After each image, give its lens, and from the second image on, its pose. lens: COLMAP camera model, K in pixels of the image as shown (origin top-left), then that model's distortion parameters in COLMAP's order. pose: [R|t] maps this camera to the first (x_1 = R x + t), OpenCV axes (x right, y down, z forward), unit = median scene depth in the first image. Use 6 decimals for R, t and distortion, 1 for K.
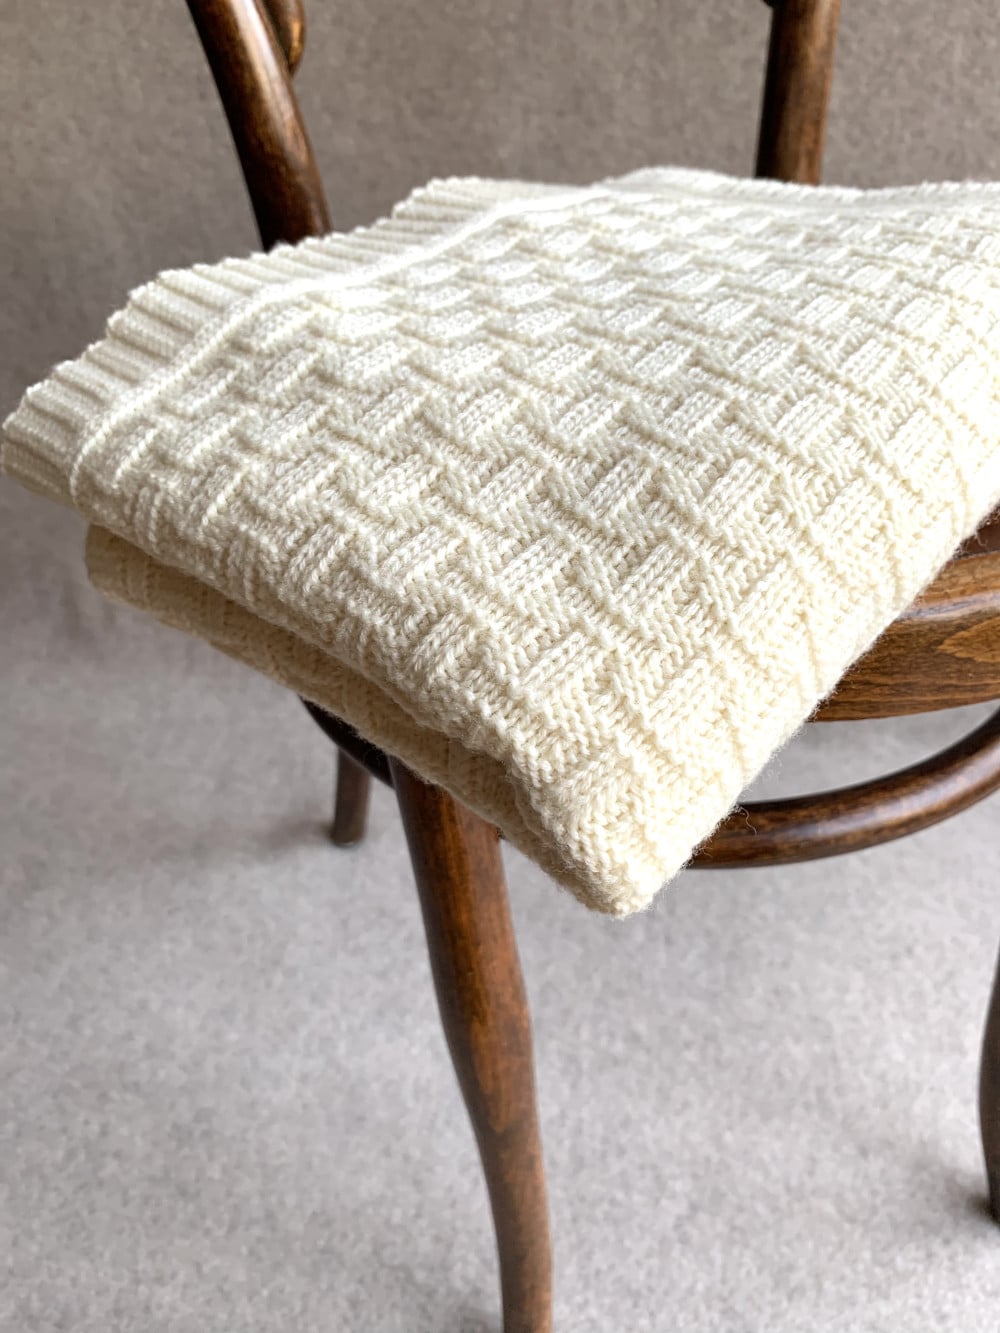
lens RADIAL K [[1069.1, 0, 488.0], [0, 1069.1, 662.8], [0, 0, 1]] dist [-0.020660, 0.013410]
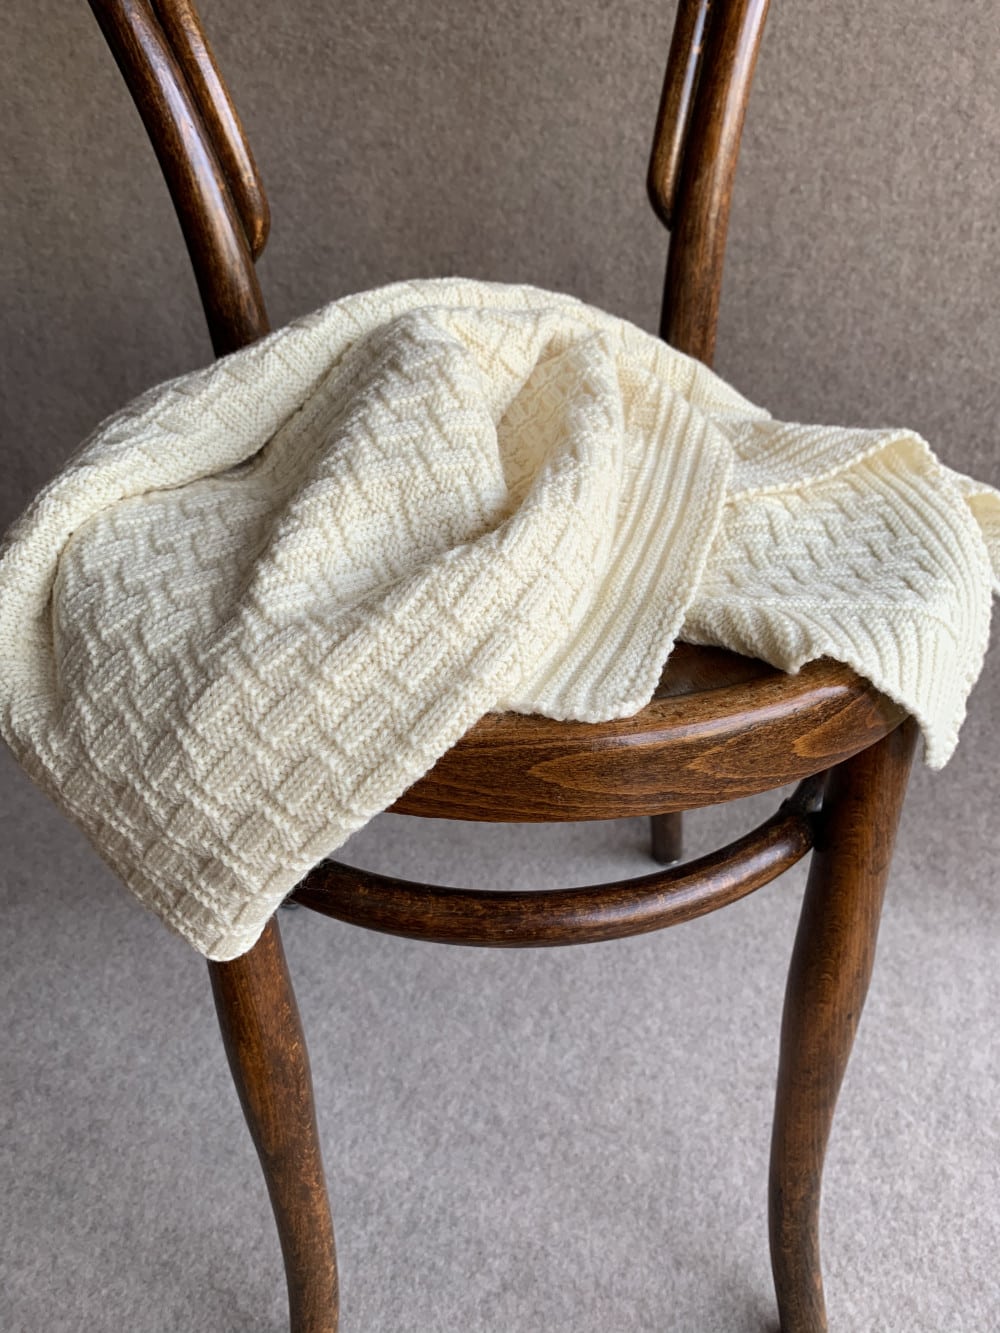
lens RADIAL K [[1069.1, 0, 490.2], [0, 1069.1, 649.9], [0, 0, 1]] dist [-0.020660, 0.013410]
pose [[0.986886, 0.121862, -0.105852, 0.200364], [-0.132177, 0.986507, -0.096609, -0.011421], [0.092651, 0.109333, 0.989678, -0.116837]]
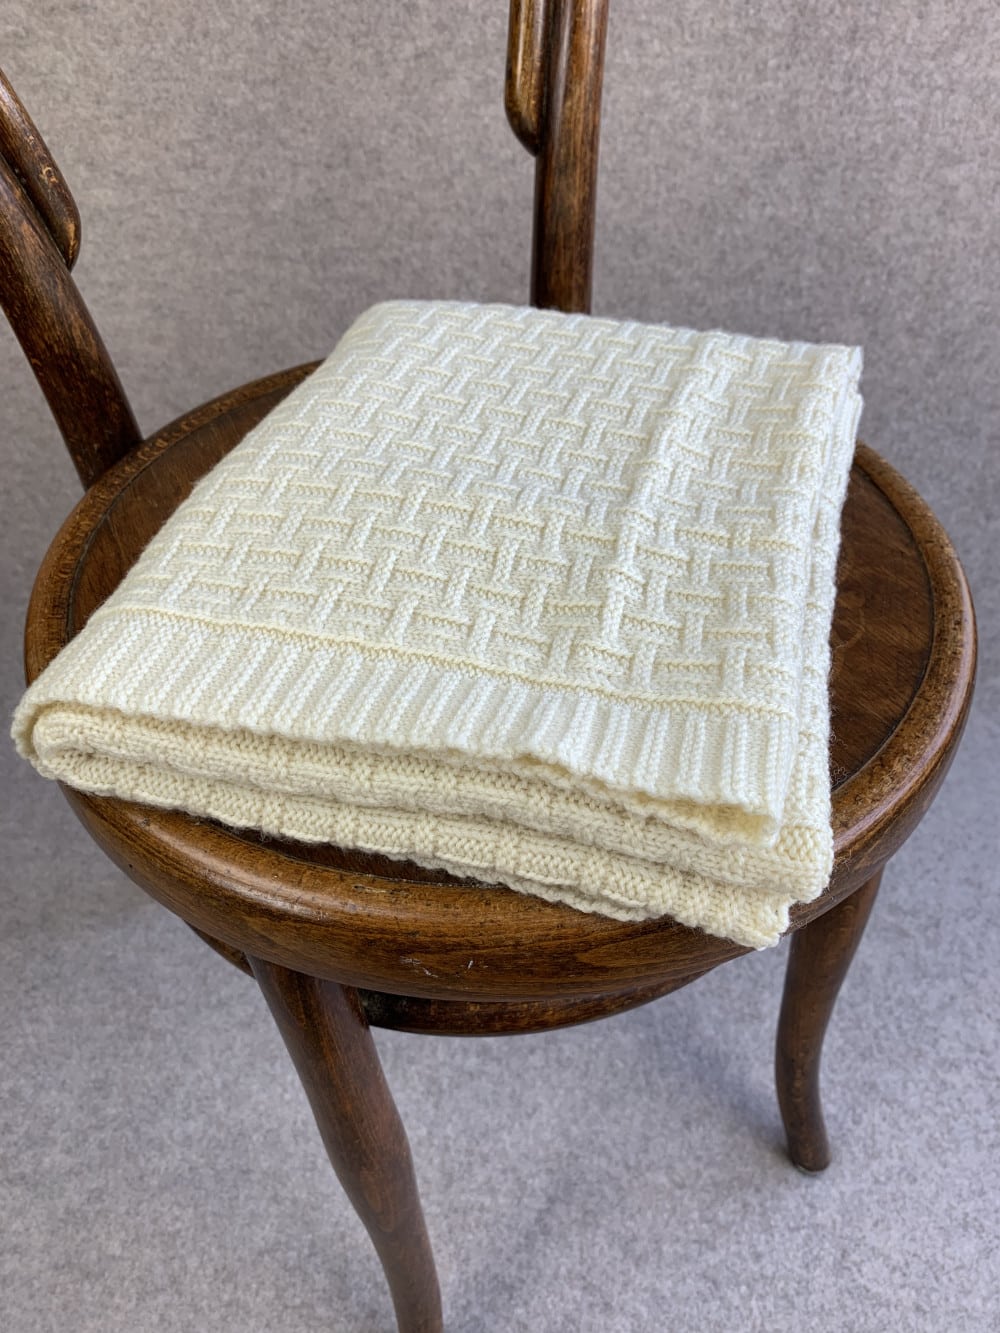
lens RADIAL K [[1069.1, 0, 492.5], [0, 1069.1, 655.3], [0, 0, 1]] dist [-0.020660, 0.013410]
pose [[0.977847, -0.107838, 0.179406, -0.012385], [0.087500, 0.989190, 0.117671, -0.203360], [-0.190156, -0.099366, 0.976712, -0.057567]]
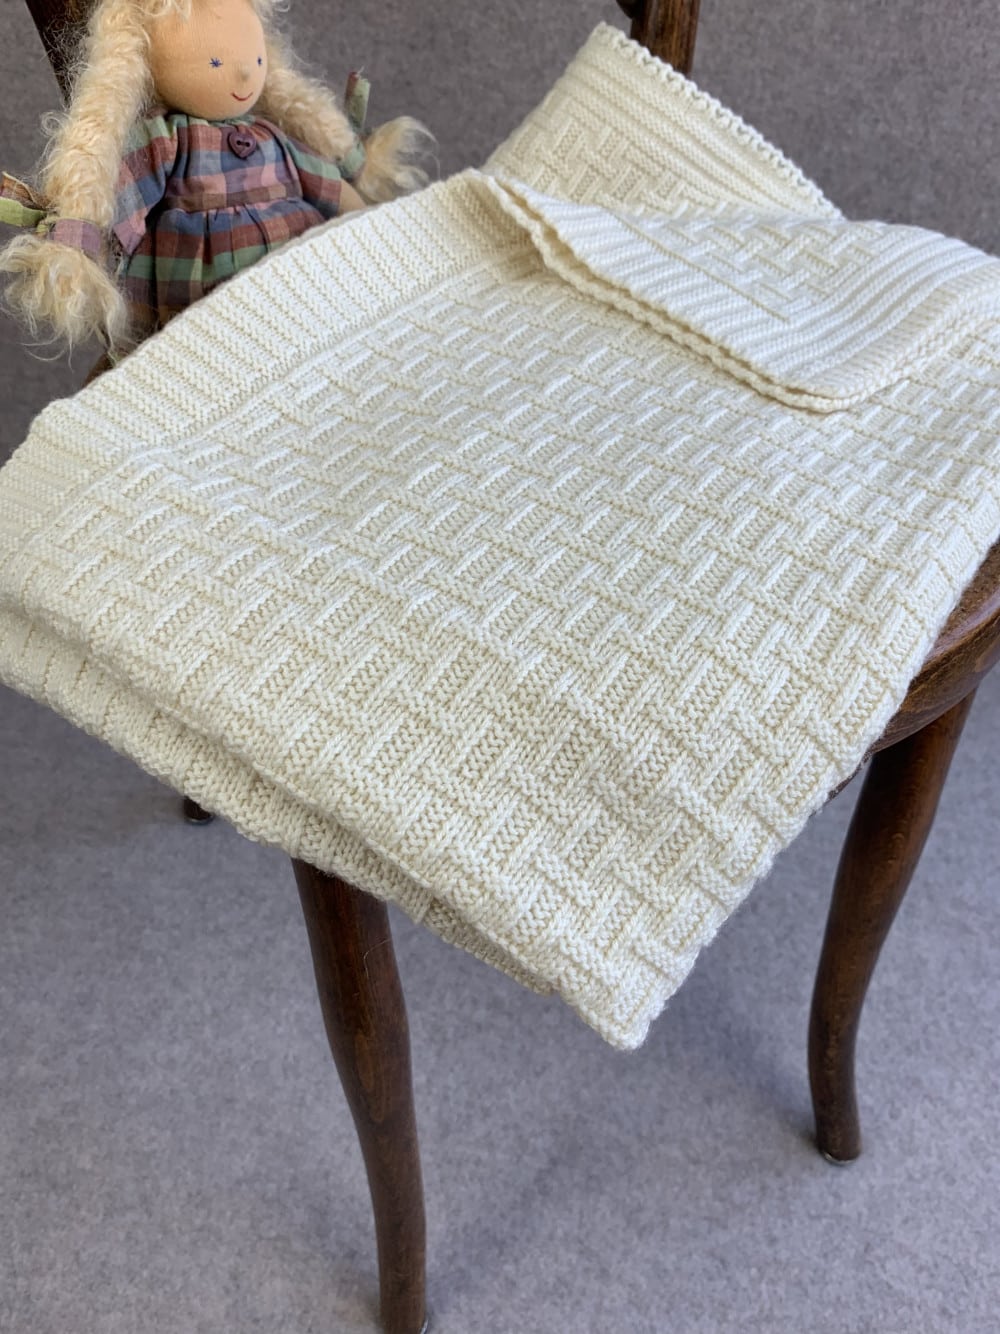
lens RADIAL K [[1207.6, 0, 496.6], [0, 1207.6, 666.3], [0, 0, 1]] dist [-0.022846, 0.024538]
pose [[0.989600, -0.020116, 0.142435, -0.024299], [0.005573, 0.994792, 0.101771, -0.100373], [-0.143741, -0.099919, 0.984558, -0.126282]]
